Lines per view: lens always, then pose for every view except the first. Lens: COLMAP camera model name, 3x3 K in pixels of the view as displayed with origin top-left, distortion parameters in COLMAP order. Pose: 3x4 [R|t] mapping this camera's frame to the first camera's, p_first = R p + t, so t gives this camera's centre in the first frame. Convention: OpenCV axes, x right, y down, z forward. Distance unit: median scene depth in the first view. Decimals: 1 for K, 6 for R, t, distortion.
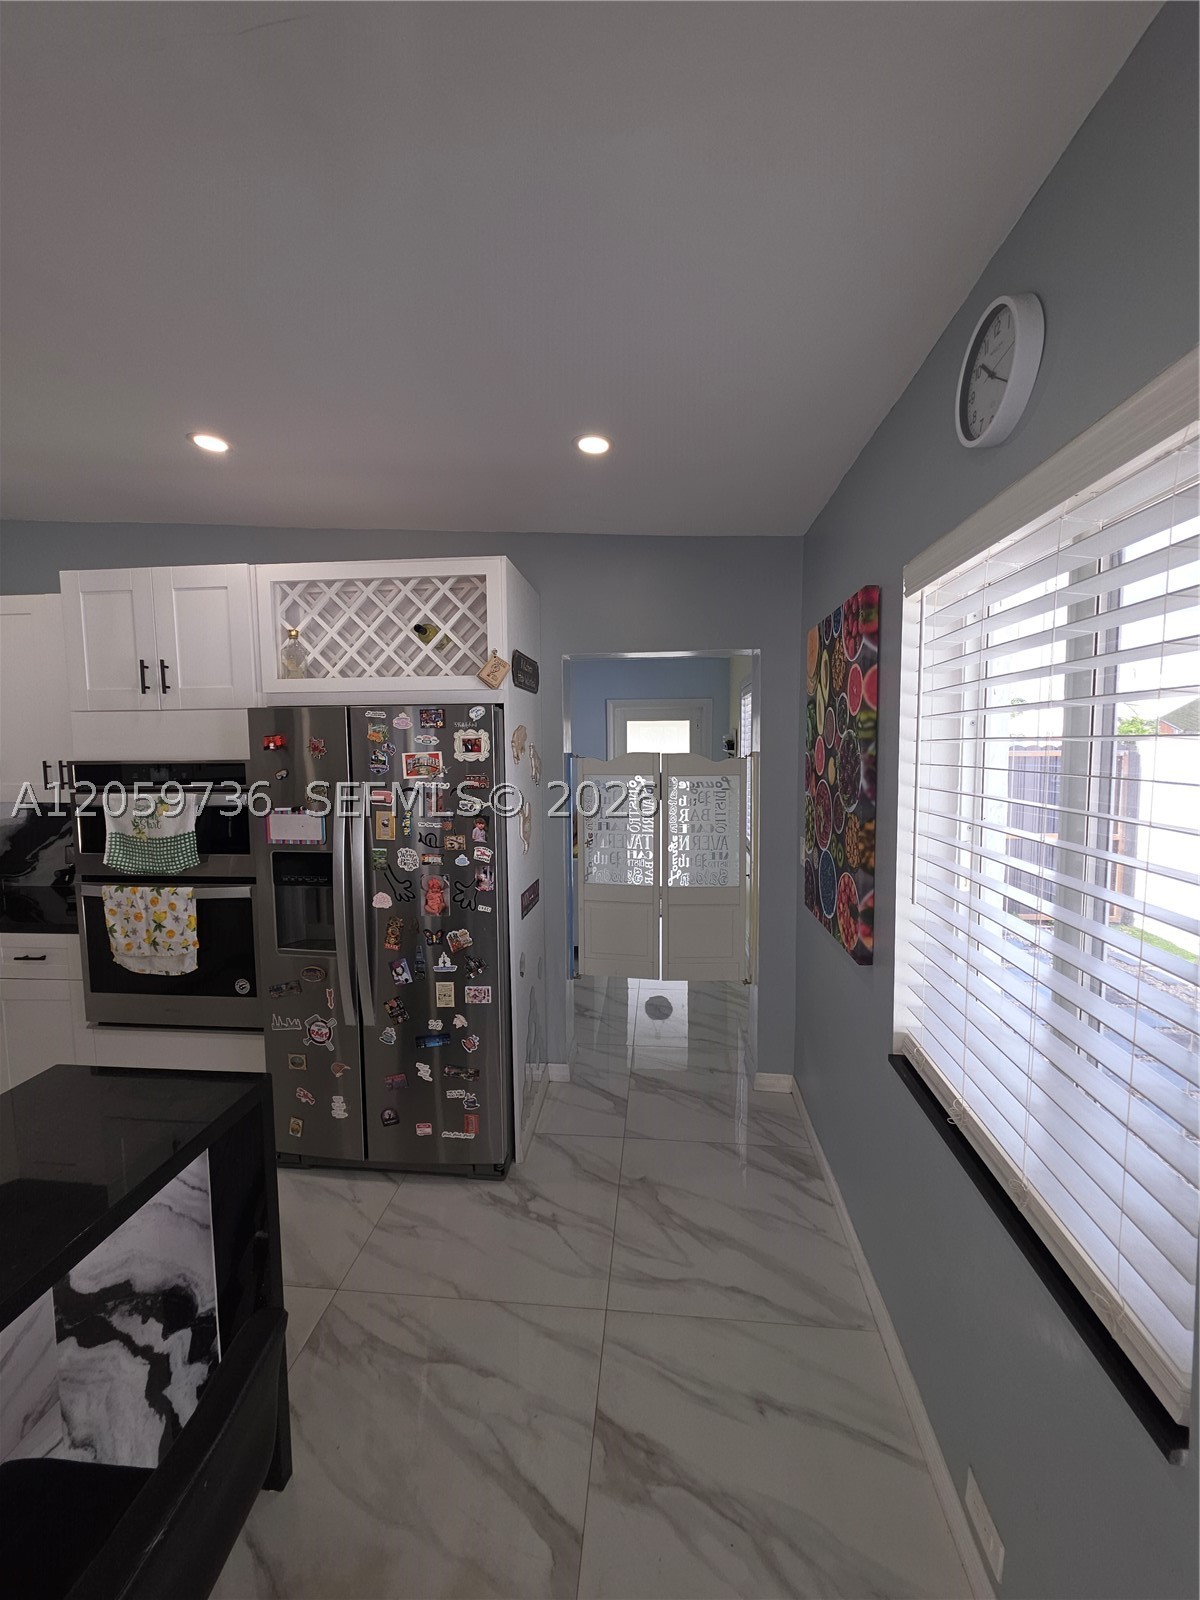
lens RADIAL K [[640.0, 0, 605.3], [0, 640.0, 802.5], [0, 0, 1]] dist [0.003516, -0.000955]
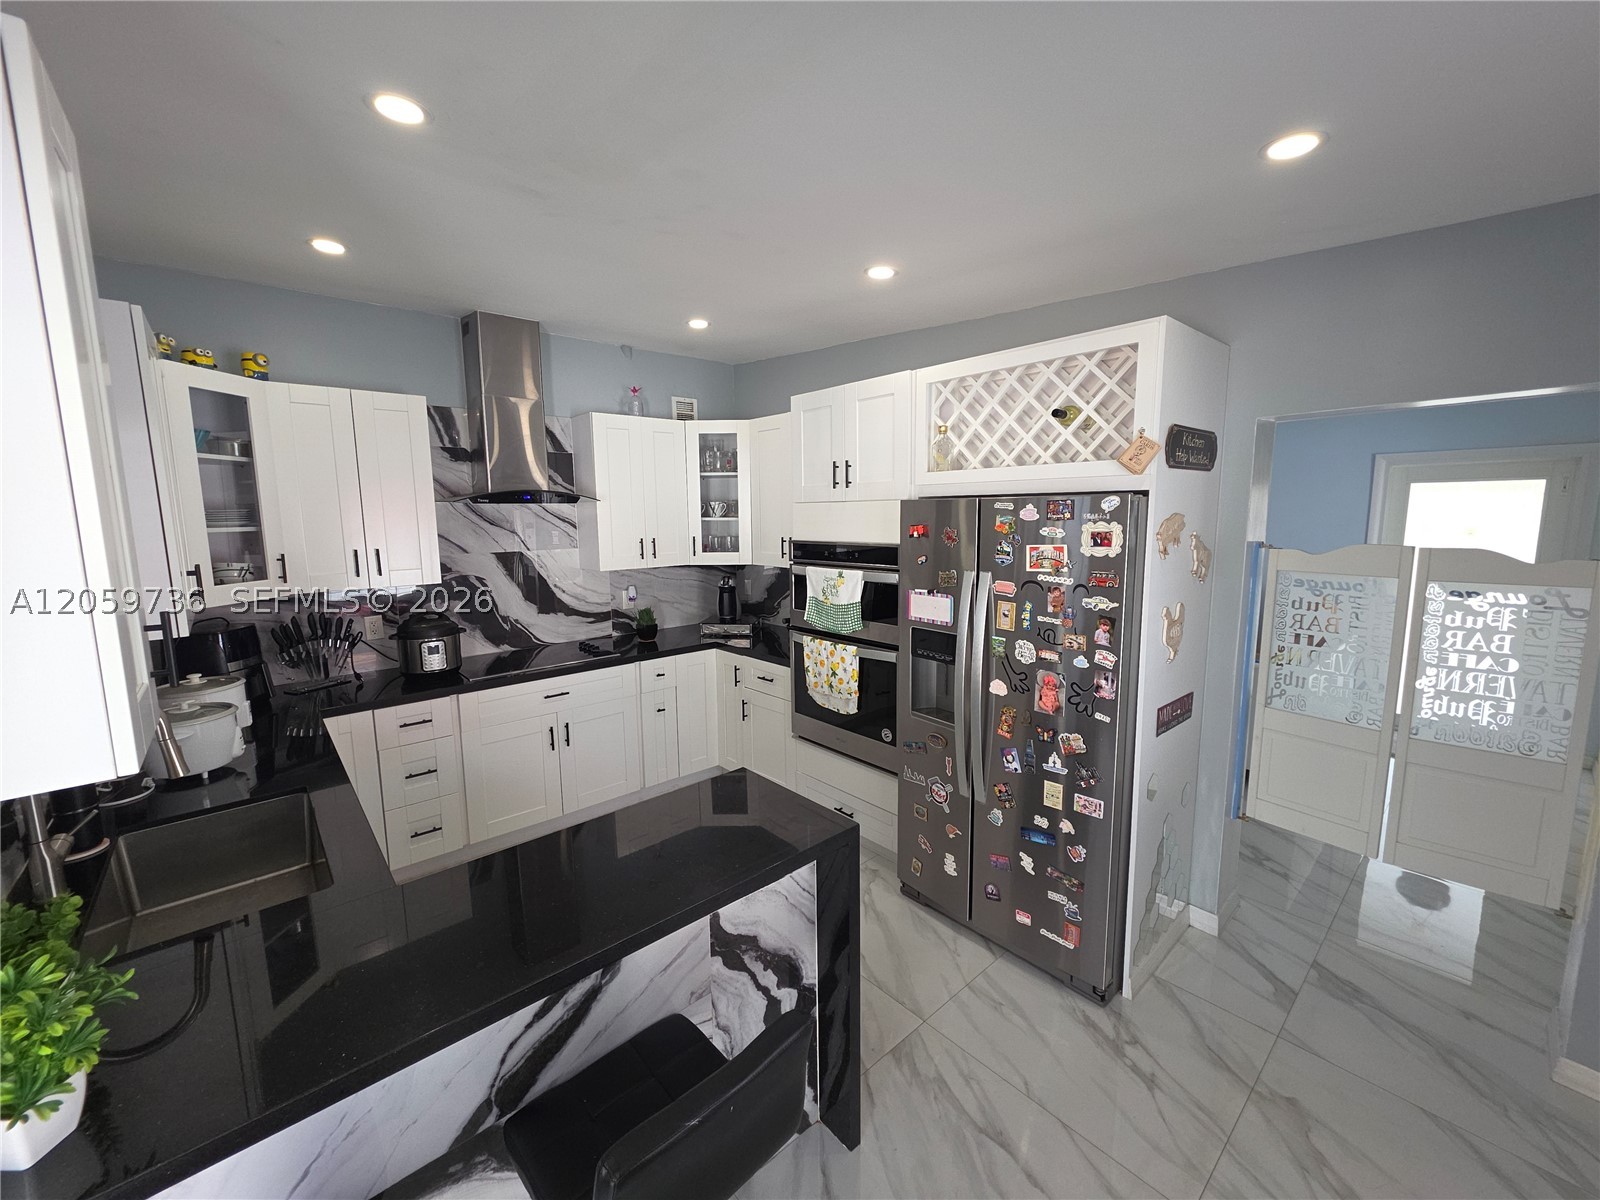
lens RADIAL K [[640.0, 0, 790.8], [0, 640.0, 605.1], [0, 0, 1]] dist [0.003516, -0.000955]
pose [[0.722585, 0.098456, -0.684235, 0.095789], [-0.053754, 0.994811, 0.086378, -0.047021], [0.689189, -0.025635, 0.724128, 0.032110]]
